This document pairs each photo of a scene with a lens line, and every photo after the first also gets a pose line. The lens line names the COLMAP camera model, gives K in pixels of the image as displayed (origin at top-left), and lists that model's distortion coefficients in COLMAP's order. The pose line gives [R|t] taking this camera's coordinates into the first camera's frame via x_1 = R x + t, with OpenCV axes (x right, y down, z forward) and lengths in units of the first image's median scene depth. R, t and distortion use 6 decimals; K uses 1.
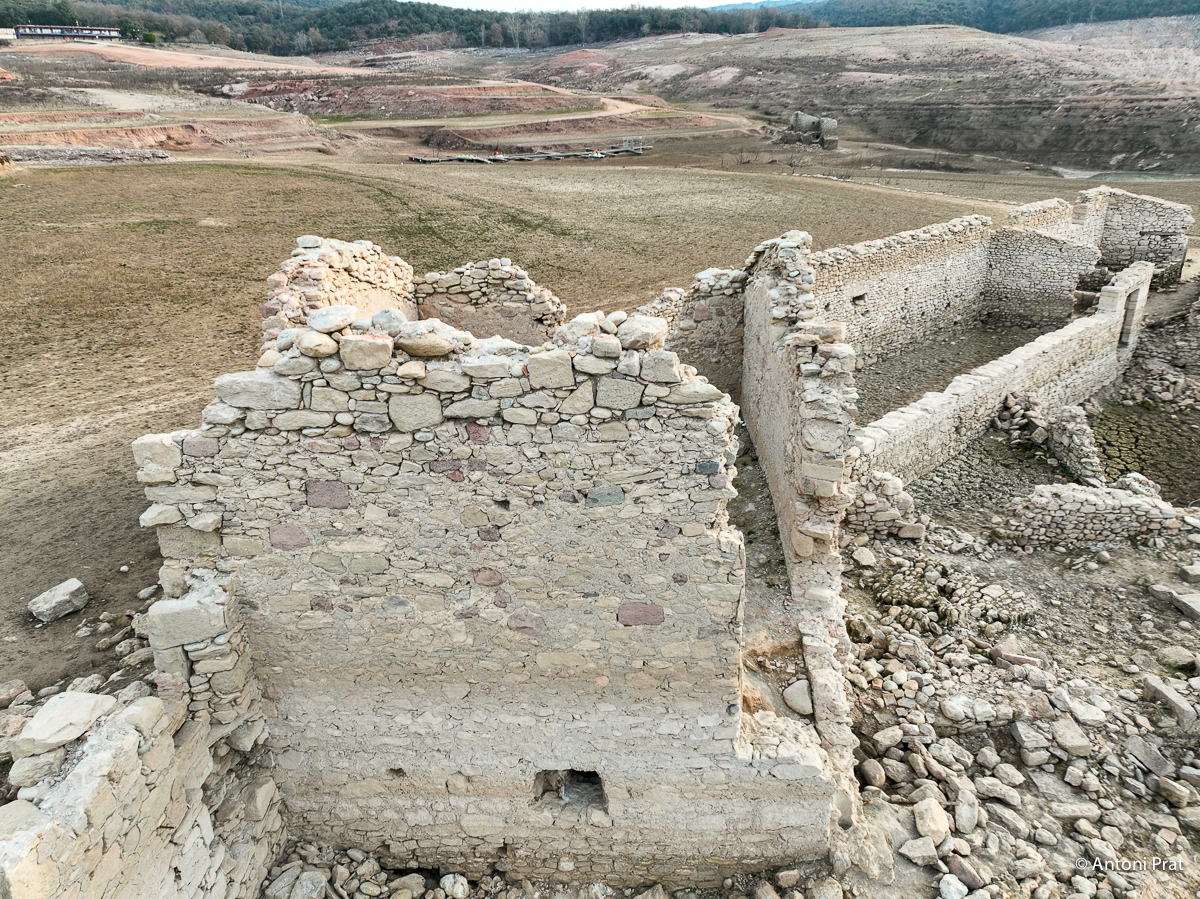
lens RADIAL K [[887.2, 0, 603.3], [0, 887.2, 441.3], [0, 0, 1]] dist [0.004385, 0.016456]
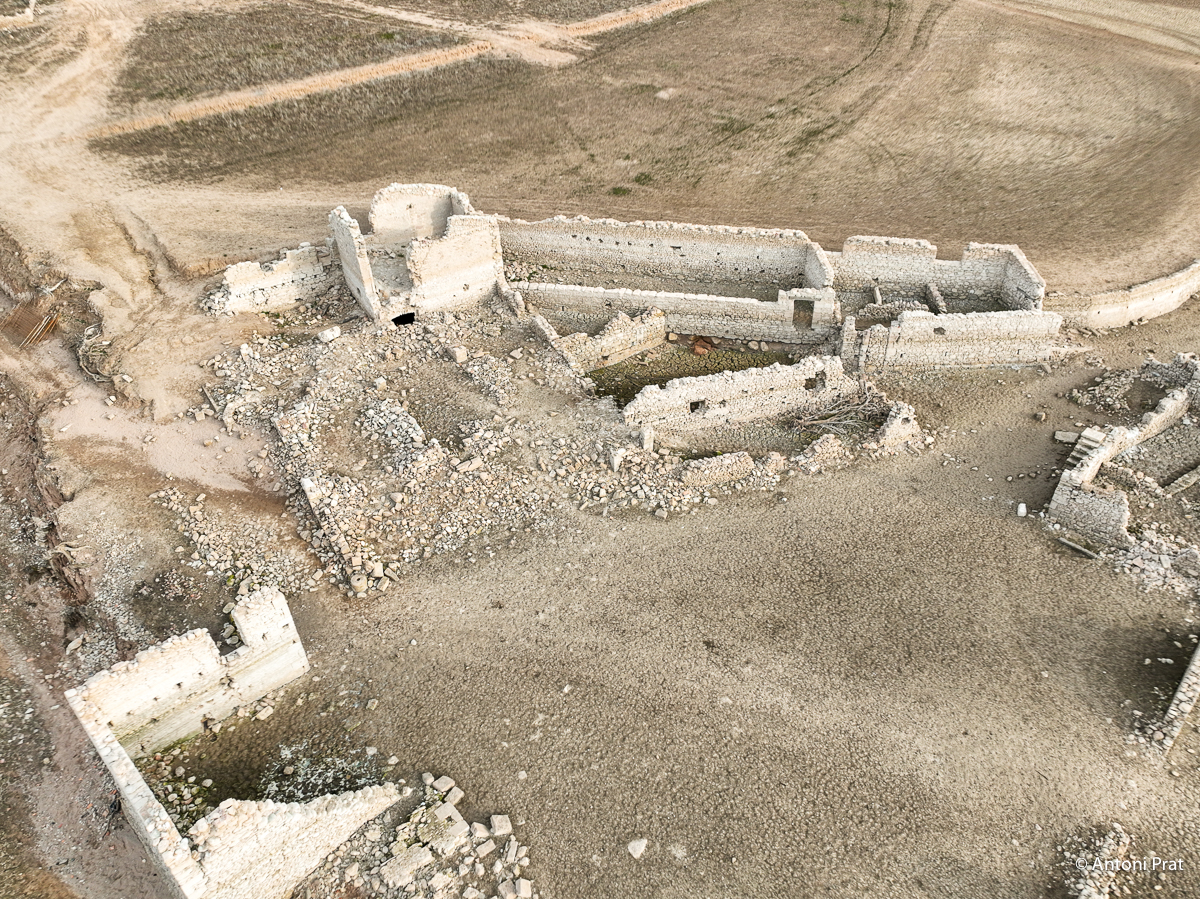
lens RADIAL K [[914.8, 0, 594.7], [0, 914.8, 447.8], [0, 0, 1]] dist [-0.002052, 0.008007]
pose [[0.546656, 0.515030, -0.660236, 3.060277], [-0.288925, 0.856066, 0.428571, -1.030164], [0.785932, -0.043522, 0.616779, -0.910923]]
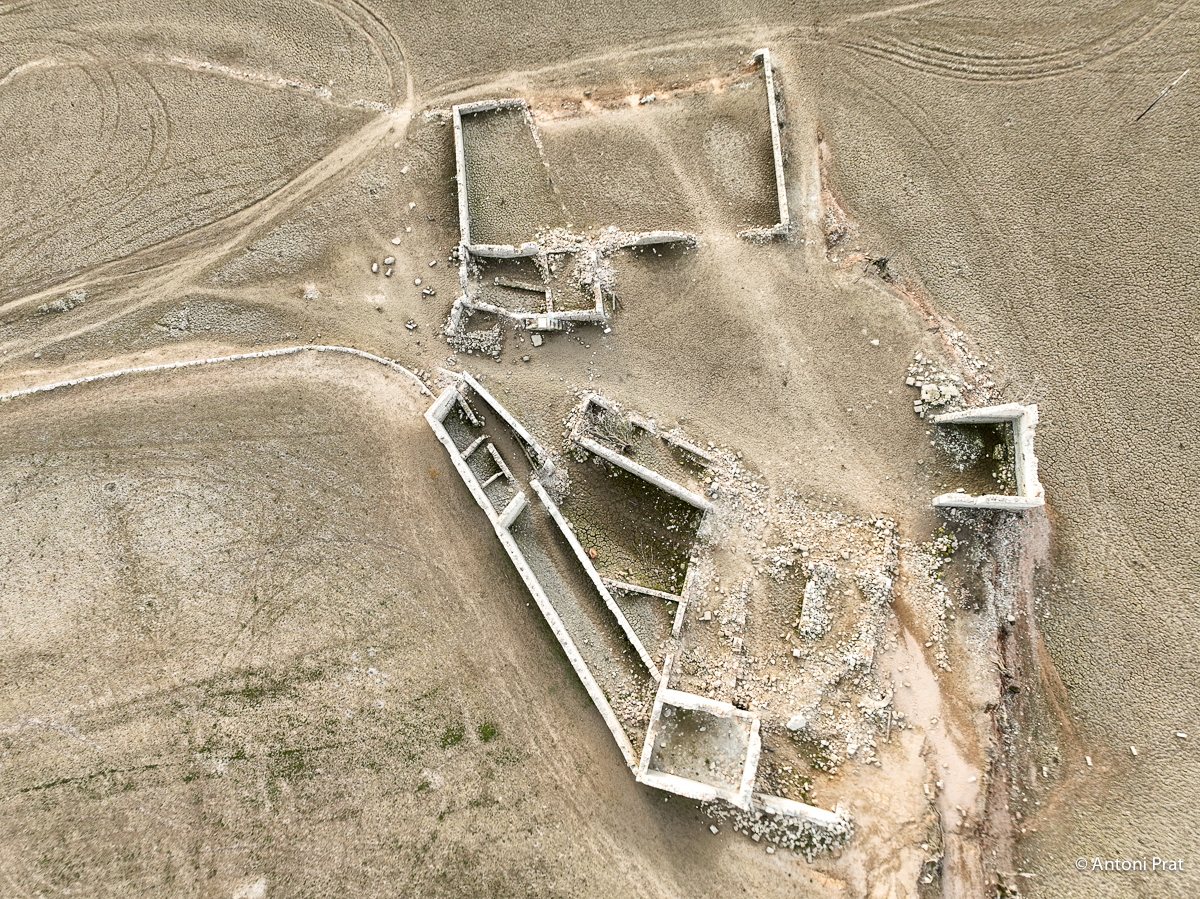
lens RADIAL K [[818.1, 0, 600.0], [0, 818.1, 449.5], [0, 0, 1]] dist [0.004066, 0.010148]
pose [[0.201921, -0.958744, 0.200096, 0.452833], [0.426976, 0.270040, 0.863000, -4.026581], [-0.881430, -0.088822, 0.463888, -0.528019]]
